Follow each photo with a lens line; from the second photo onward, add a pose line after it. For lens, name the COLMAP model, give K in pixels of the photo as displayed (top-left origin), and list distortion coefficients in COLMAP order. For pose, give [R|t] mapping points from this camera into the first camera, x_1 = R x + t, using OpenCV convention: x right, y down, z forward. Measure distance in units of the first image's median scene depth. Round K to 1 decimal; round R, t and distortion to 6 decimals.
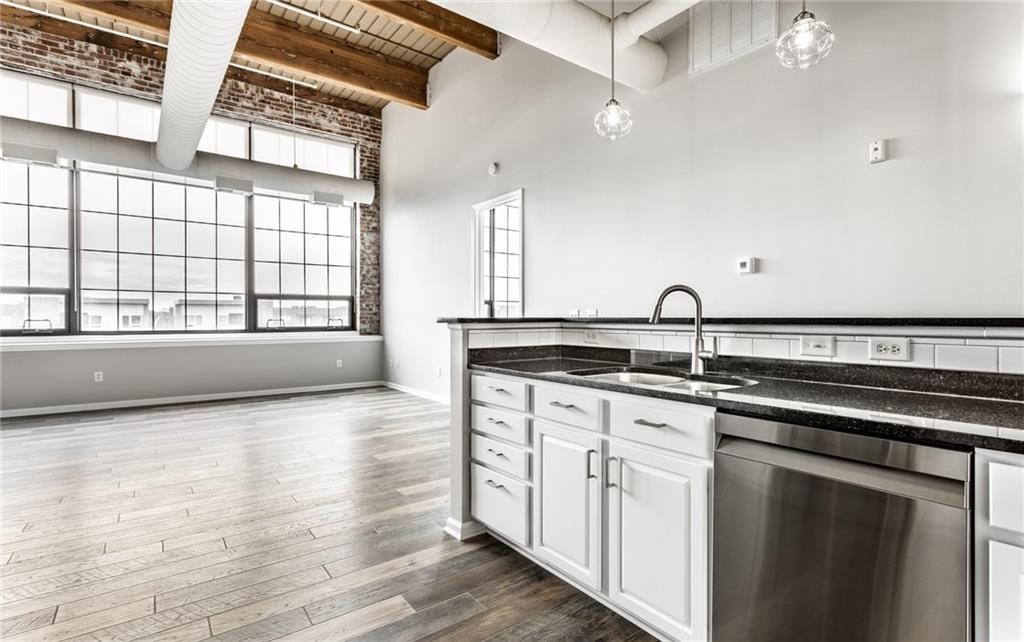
lens RADIAL K [[496.5, 0, 563.3], [0, 496.5, 322.0], [0, 0, 1]] dist [-0.003214, 0.001541]
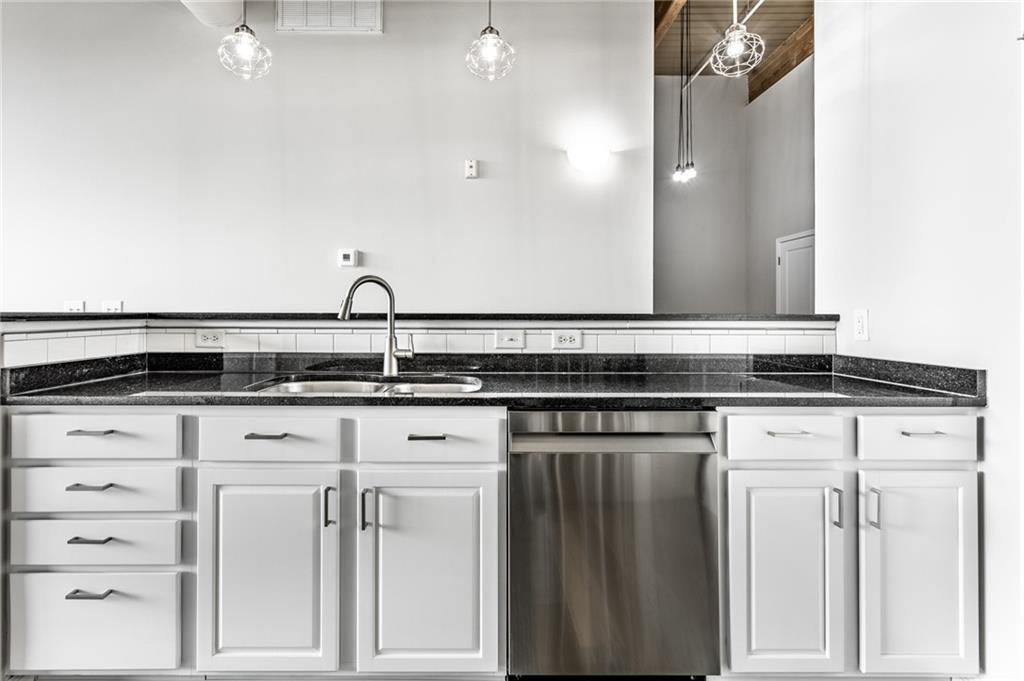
lens RADIAL K [[515.0, 0, 481.8], [0, 515.0, 314.1], [0, 0, 1]] dist [0.005089, -0.000630]
pose [[0.646861, 0.000900, 0.762607, -0.261631], [0.004027, 0.999981, -0.004596, -0.001591], [-0.762597, 0.006044, 0.646846, 0.209065]]
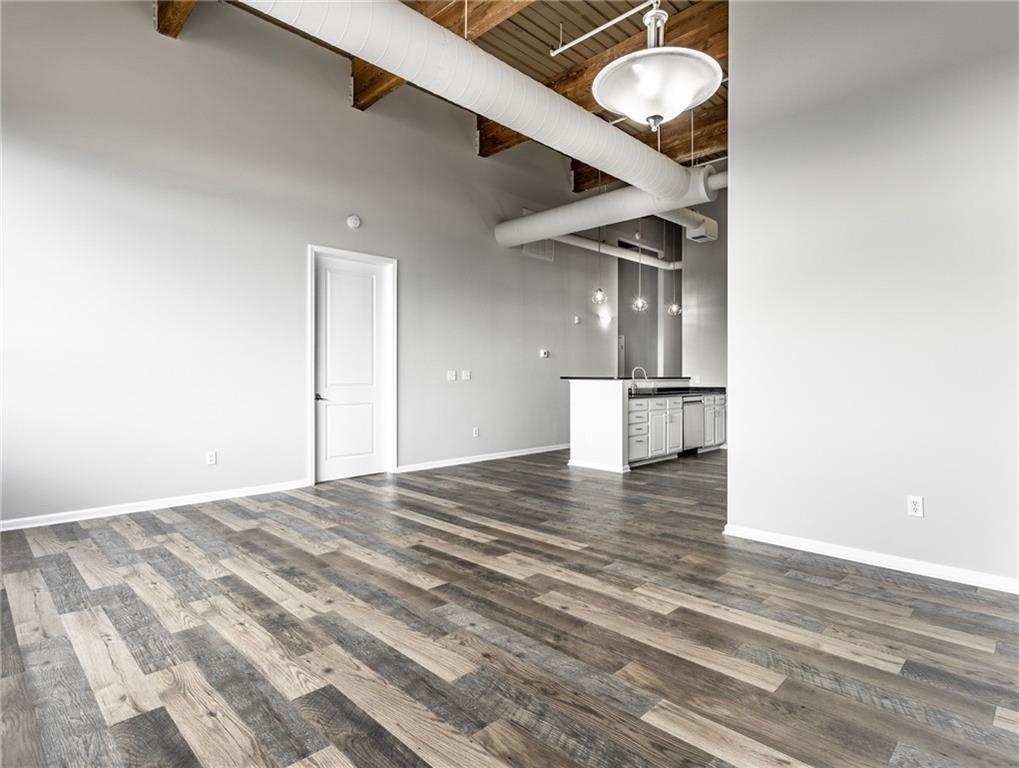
lens RADIAL K [[542.2, 0, 522.6], [0, 542.2, 379.3], [0, 0, 1]] dist [0.003815, -0.000400]
pose [[-0.090274, -0.006209, 0.995898, -2.520664], [0.006562, 0.999955, 0.006829, -0.018010], [-0.995895, 0.007152, -0.090230, 1.602695]]
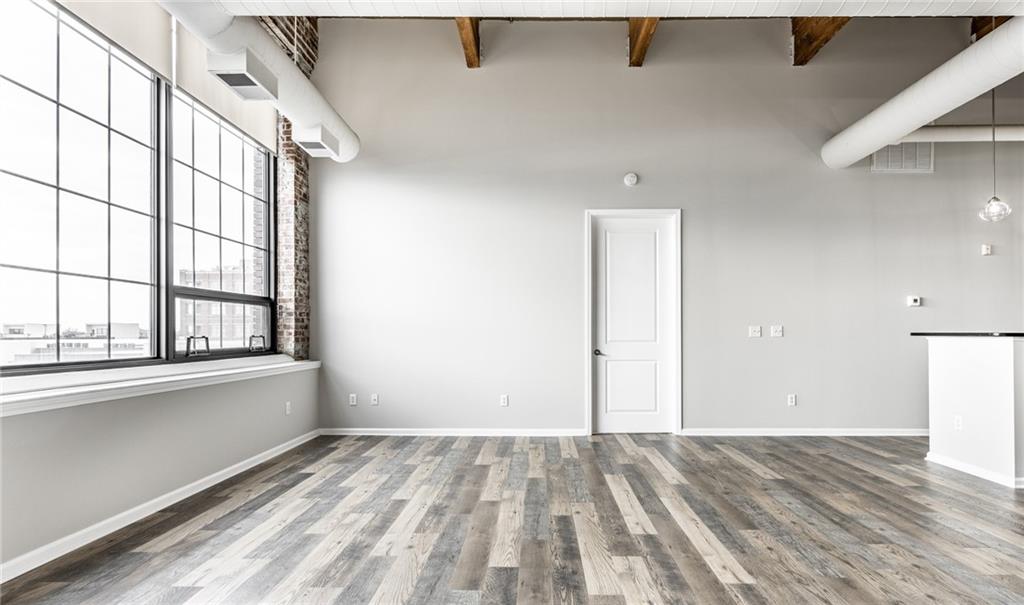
lens RADIAL K [[500.1, 0, 537.0], [0, 500.1, 331.2], [0, 0, 1]] dist [0.001877, 0.000223]
pose [[0.652096, 0.003334, 0.758129, -2.068392], [0.006943, 0.999922, -0.010369, -0.007461], [-0.758104, 0.012025, 0.652022, 1.052533]]
